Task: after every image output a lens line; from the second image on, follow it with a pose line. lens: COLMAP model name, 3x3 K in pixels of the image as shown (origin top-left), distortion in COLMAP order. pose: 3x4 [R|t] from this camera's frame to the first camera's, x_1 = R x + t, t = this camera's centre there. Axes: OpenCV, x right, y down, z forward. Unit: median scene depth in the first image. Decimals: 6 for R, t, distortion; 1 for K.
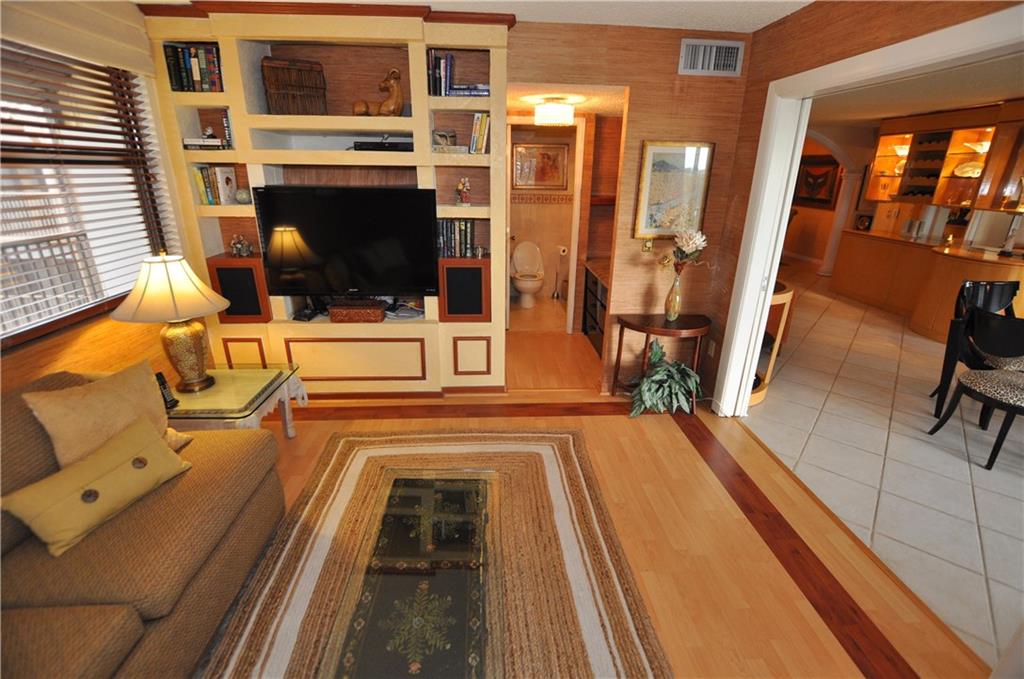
lens RADIAL K [[446.9, 0, 516.1], [0, 446.9, 343.9], [0, 0, 1]] dist [-0.023964, 0.000870]
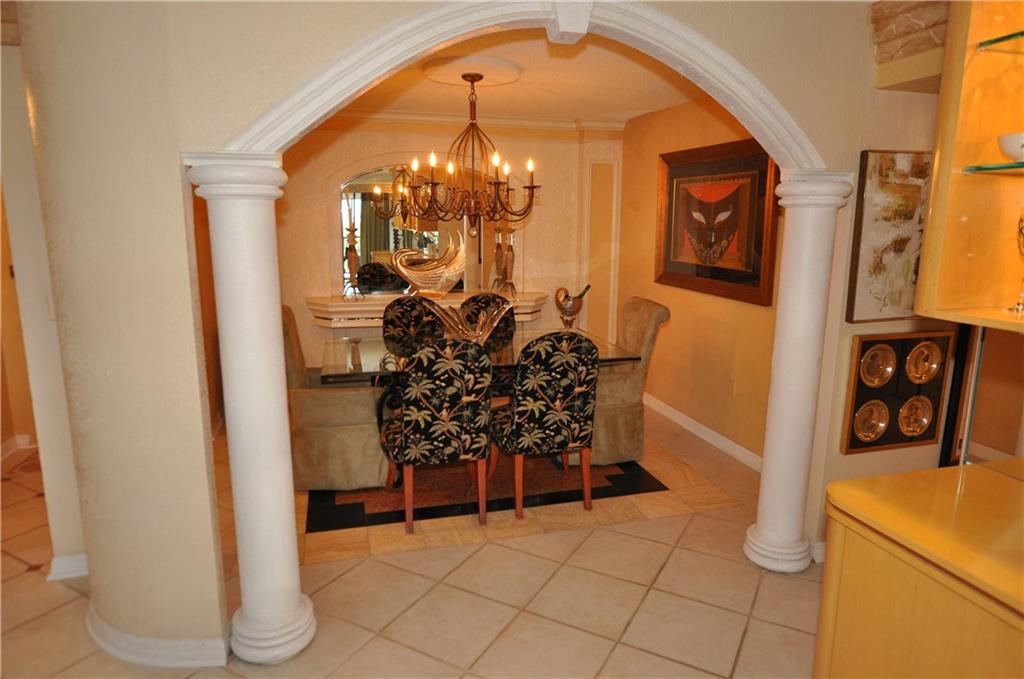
lens RADIAL K [[635.0, 0, 519.2], [0, 635.0, 339.6], [0, 0, 1]] dist [-0.003818, 0.000012]
pose [[0.974070, -0.051230, 0.220371, 0.719992], [0.089014, 0.982250, -0.165112, -0.356163], [-0.208000, 0.180447, 0.961340, 0.979094]]
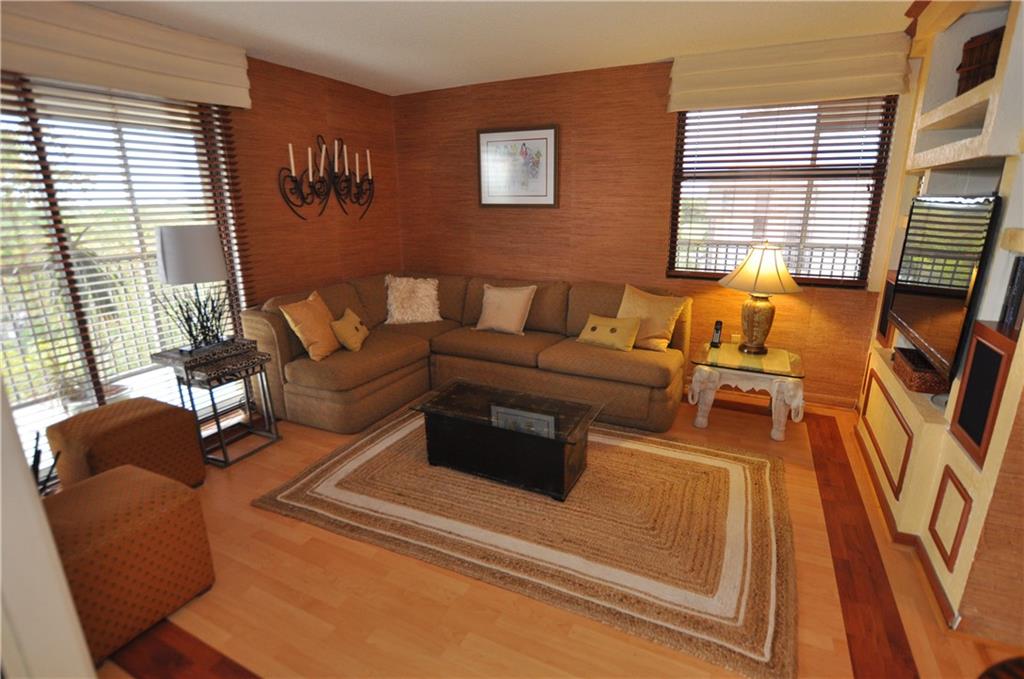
lens RADIAL K [[505.9, 0, 521.0], [0, 505.9, 338.9], [0, 0, 1]] dist [-0.006247, -0.000557]
pose [[-0.489364, 0.222321, -0.843265, 0.352879], [-0.316516, 0.855745, 0.409291, -0.137980], [0.812614, 0.467199, -0.348402, 0.425216]]
